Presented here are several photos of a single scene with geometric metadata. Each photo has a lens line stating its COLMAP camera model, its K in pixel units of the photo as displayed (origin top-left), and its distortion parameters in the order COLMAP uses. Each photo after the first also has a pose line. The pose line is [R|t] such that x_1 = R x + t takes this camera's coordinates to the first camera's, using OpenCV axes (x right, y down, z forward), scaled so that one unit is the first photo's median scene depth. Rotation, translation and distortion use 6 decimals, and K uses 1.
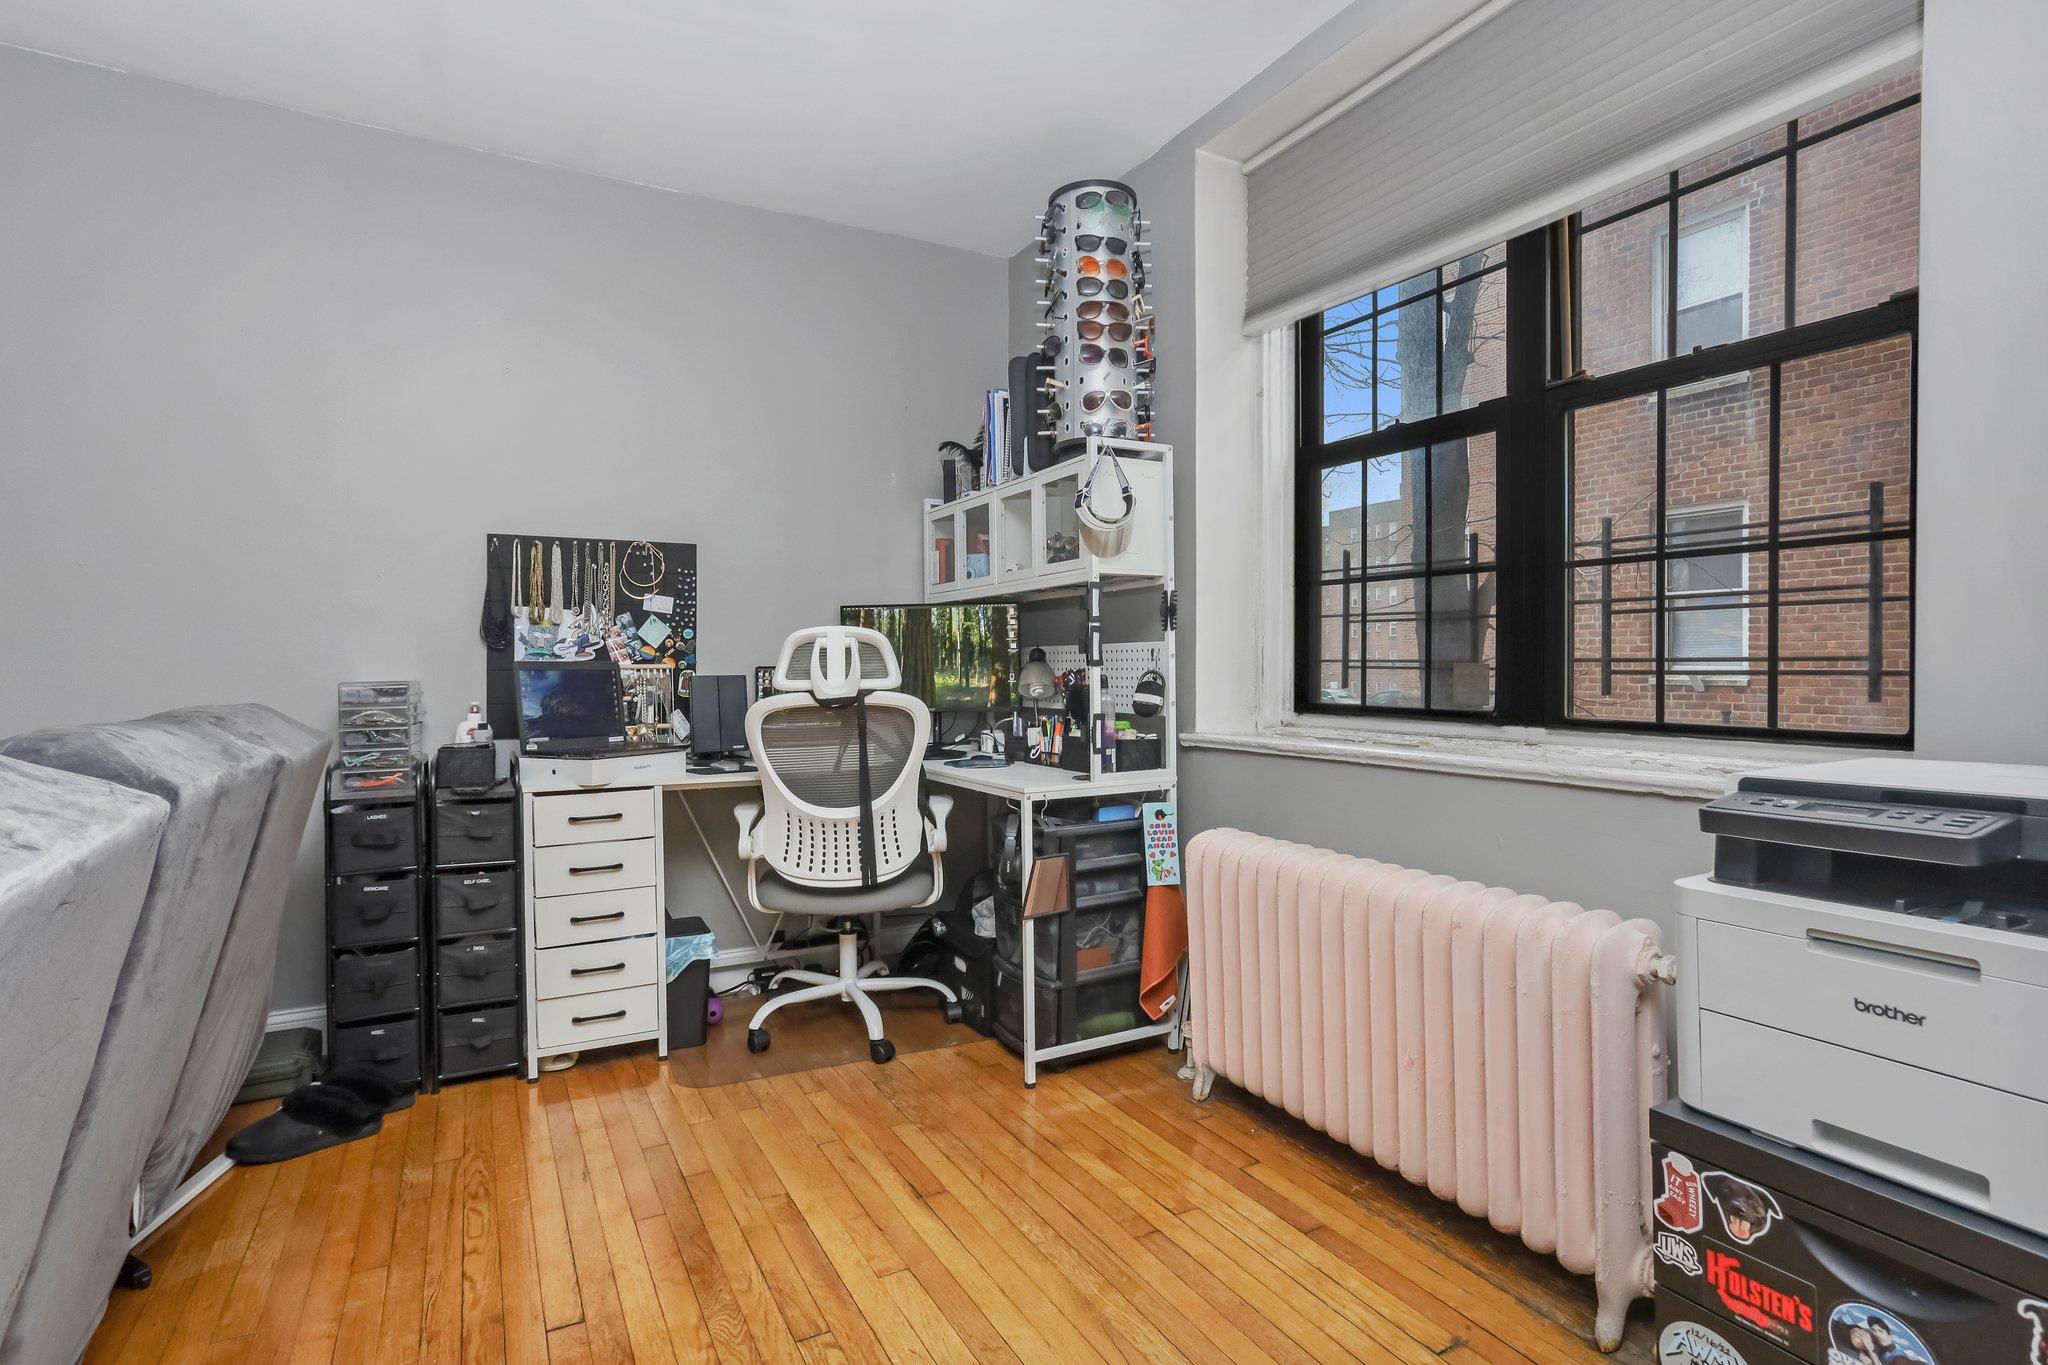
lens RADIAL K [[1004.7, 0, 1005.1], [0, 1004.7, 672.3], [0, 0, 1]] dist [-0.043570, 0.000857]
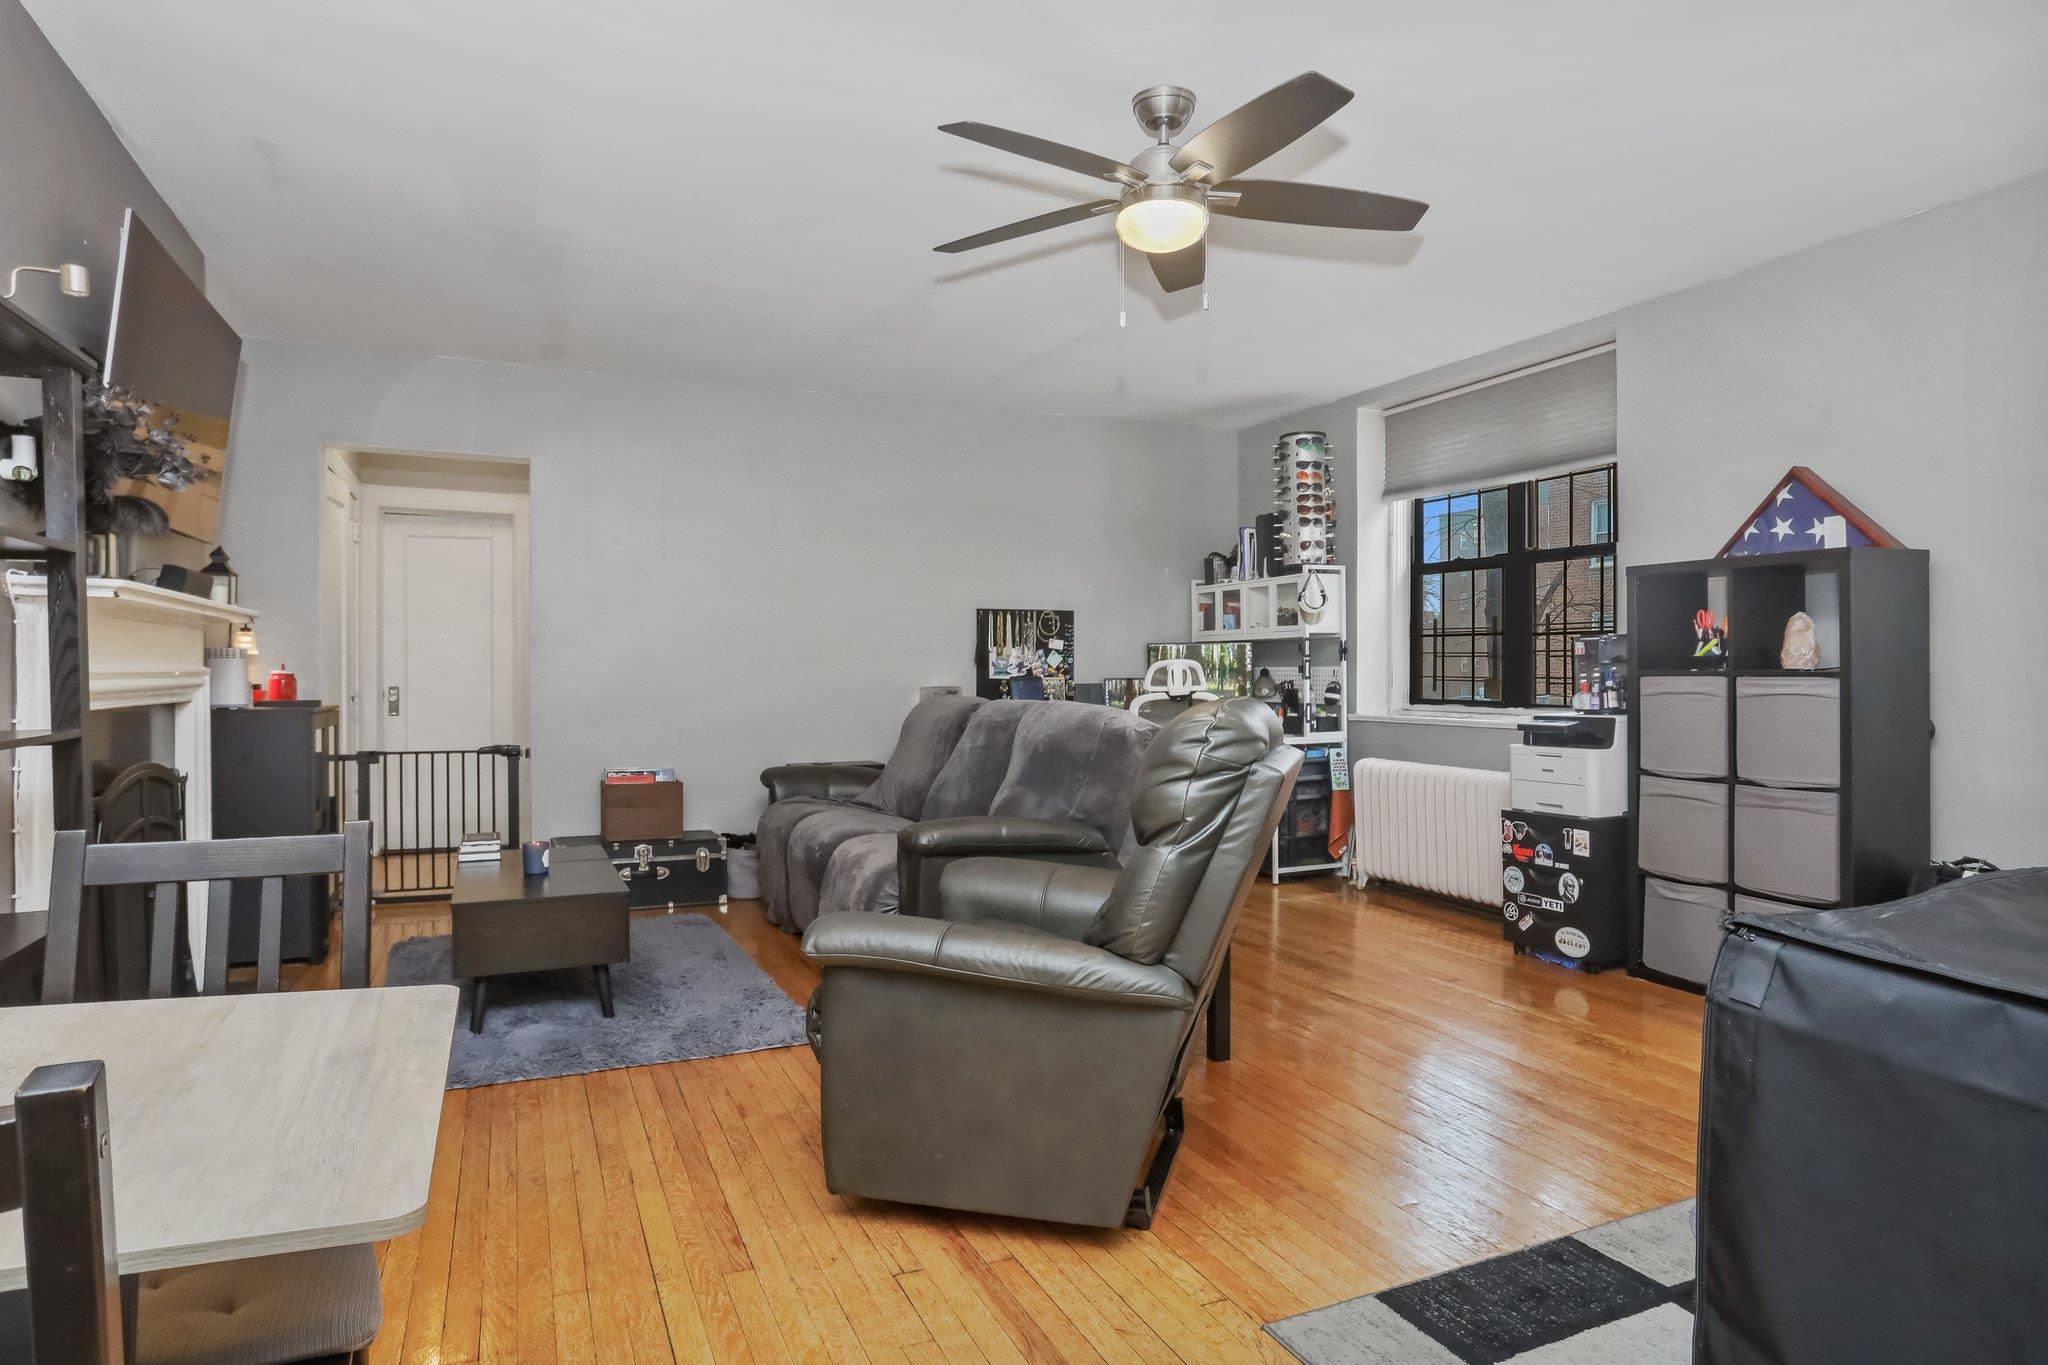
lens RADIAL K [[1153.7, 0, 1034.0], [0, 1153.7, 678.6], [0, 0, 1]] dist [-0.030208, 0.002069]
pose [[0.998267, 0.000556, -0.058853, -0.308523], [-0.000385, 0.999996, 0.002923, -0.013583], [0.058854, -0.002896, 0.998262, -1.287064]]
